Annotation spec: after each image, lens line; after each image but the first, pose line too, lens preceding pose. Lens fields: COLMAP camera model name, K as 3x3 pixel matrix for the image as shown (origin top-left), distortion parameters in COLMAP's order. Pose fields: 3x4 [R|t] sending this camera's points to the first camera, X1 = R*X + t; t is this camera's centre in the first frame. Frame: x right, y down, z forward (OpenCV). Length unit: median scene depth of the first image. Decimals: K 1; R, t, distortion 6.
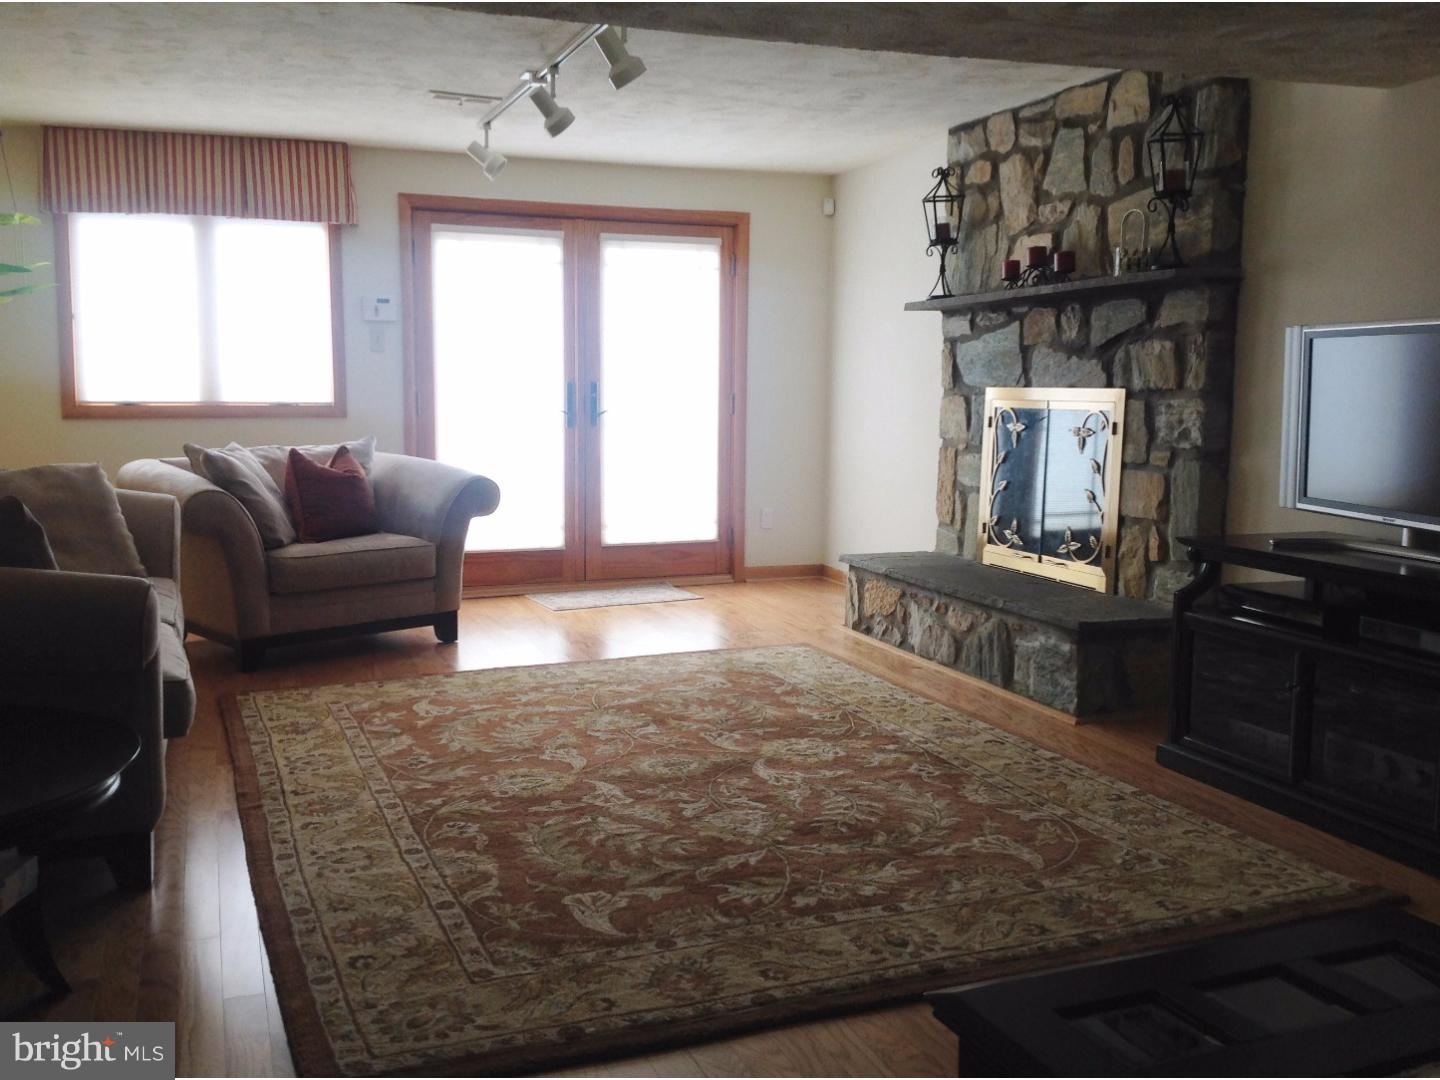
lens RADIAL K [[1371.3, 0, 720.0], [0, 1371.3, 540.0], [0, 0, 1]] dist [0.255533, -0.469576]
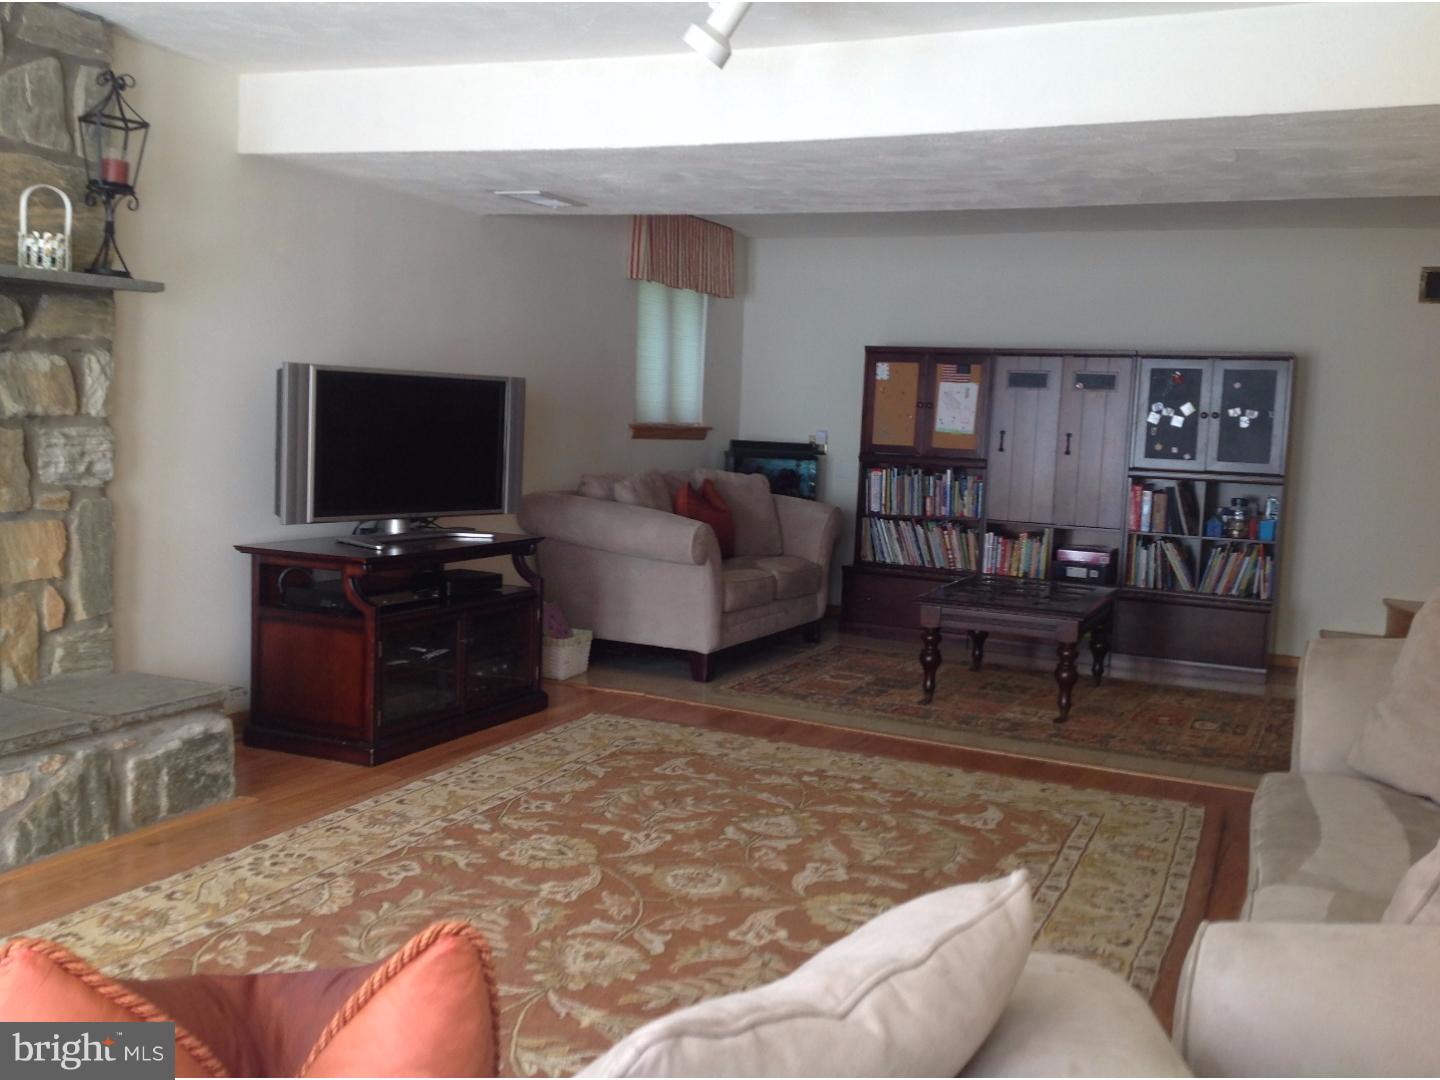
lens RADIAL K [[1371.3, 0, 720.0], [0, 1371.3, 540.0], [0, 0, 1]] dist [0.255533, -0.469576]
pose [[-0.704897, -0.099612, 0.702280, -0.627875], [0.035102, 0.983978, 0.174800, -0.195782], [-0.708441, 0.147868, -0.690107, 1.536487]]
